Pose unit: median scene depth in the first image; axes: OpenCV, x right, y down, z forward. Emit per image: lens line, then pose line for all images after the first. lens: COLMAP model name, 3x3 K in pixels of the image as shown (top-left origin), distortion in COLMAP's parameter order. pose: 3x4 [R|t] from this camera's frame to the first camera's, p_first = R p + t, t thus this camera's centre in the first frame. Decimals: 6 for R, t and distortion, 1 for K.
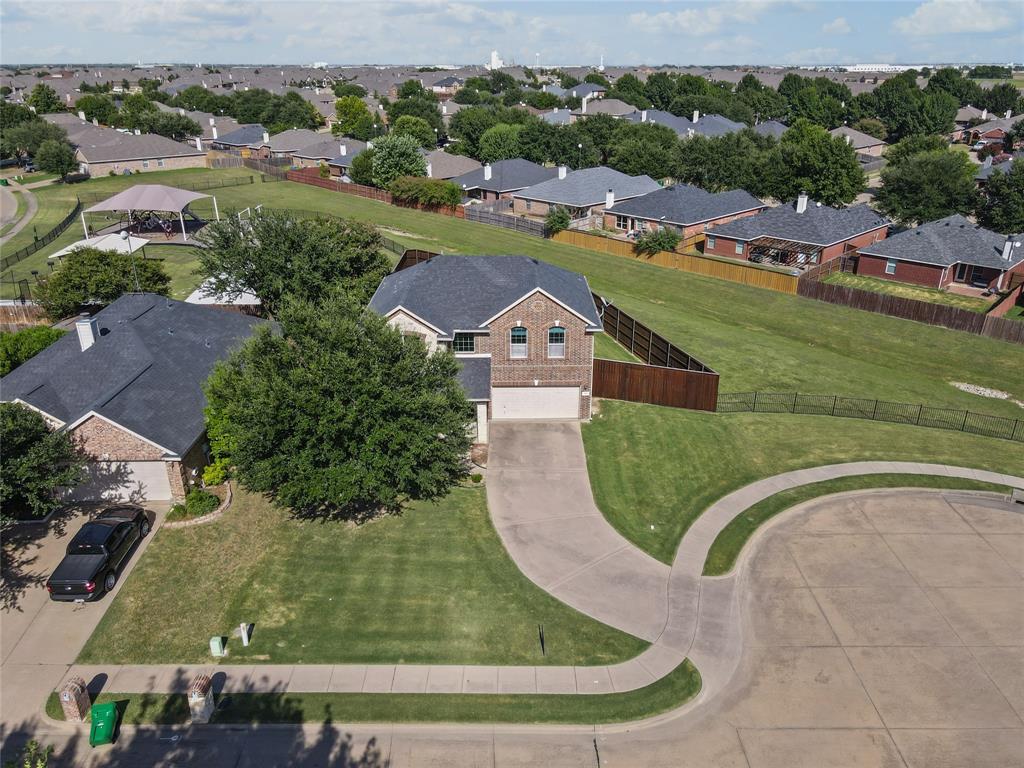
lens RADIAL K [[734.4, 0, 512.0], [0, 734.4, 384.0], [0, 0, 1]] dist [-0.002045, 0.042806]
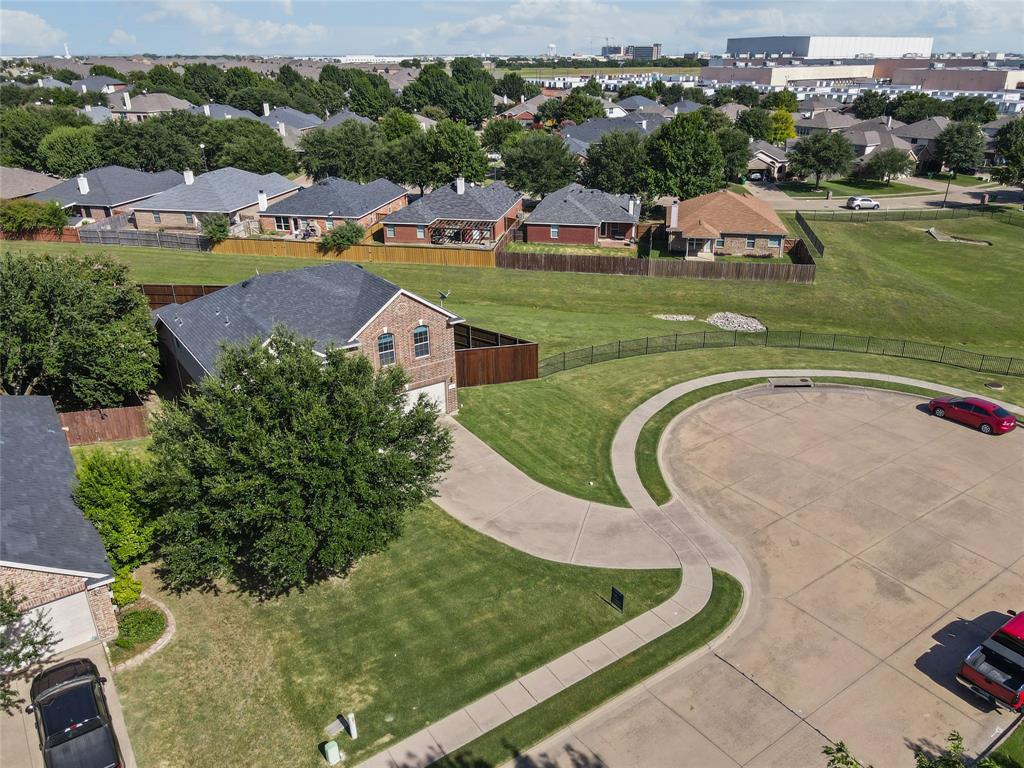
lens RADIAL K [[752.2, 0, 512.0], [0, 752.2, 384.0], [0, 0, 1]] dist [-0.006331, 0.041204]
pose [[0.823126, -0.231236, 0.518646, -0.226756], [0.229764, 0.970854, 0.068201, -0.025804], [-0.519300, 0.063028, 0.852264, 0.050175]]
